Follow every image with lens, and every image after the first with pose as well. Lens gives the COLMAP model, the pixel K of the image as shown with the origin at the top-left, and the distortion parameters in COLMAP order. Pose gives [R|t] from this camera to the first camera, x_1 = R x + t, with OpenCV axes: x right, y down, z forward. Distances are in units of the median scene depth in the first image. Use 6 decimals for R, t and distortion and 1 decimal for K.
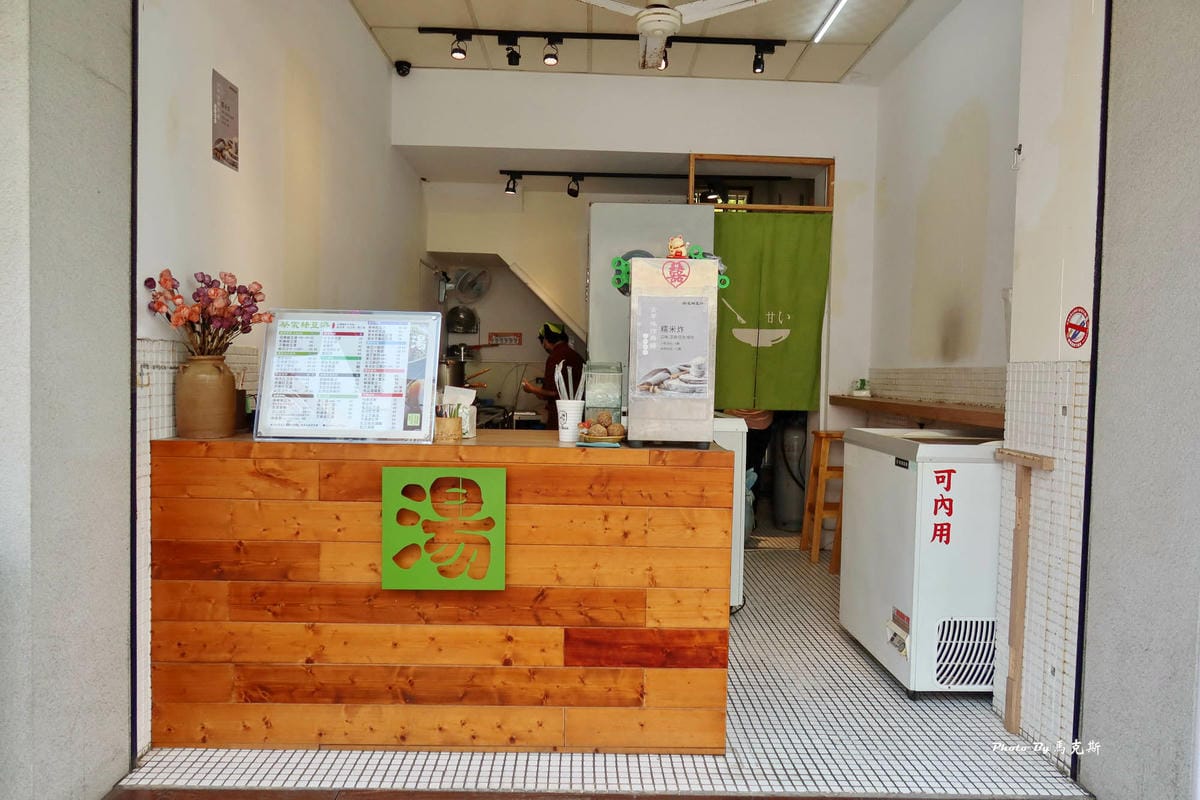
lens RADIAL K [[810.3, 0, 600.0], [0, 810.3, 400.0], [0, 0, 1]] dist [-0.000954, -0.000889]
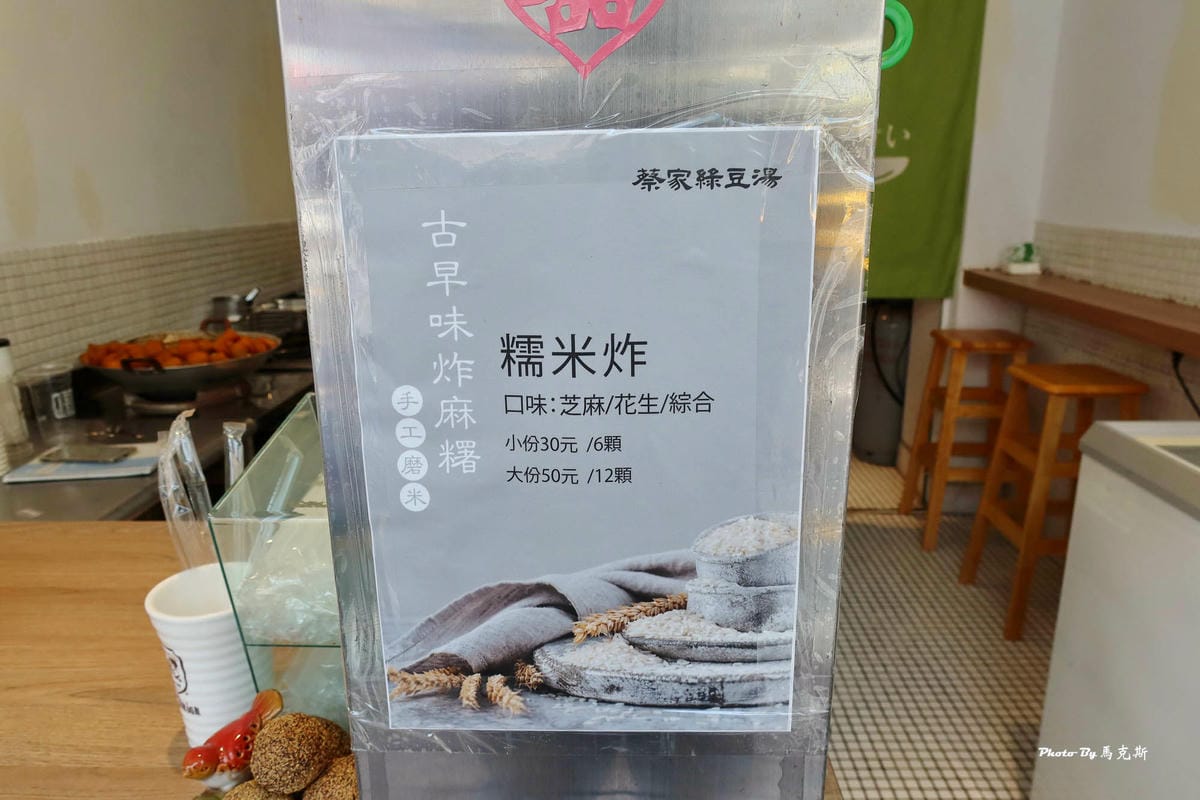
lens RADIAL K [[810.3, 0, 600.0], [0, 810.3, 400.0], [0, 0, 1]] dist [-0.000954, -0.000889]
pose [[0.998534, -0.022040, -0.049442, 0.099344], [0.032509, 0.974465, 0.222175, -0.110451], [0.043282, -0.223456, 0.973752, 0.824887]]
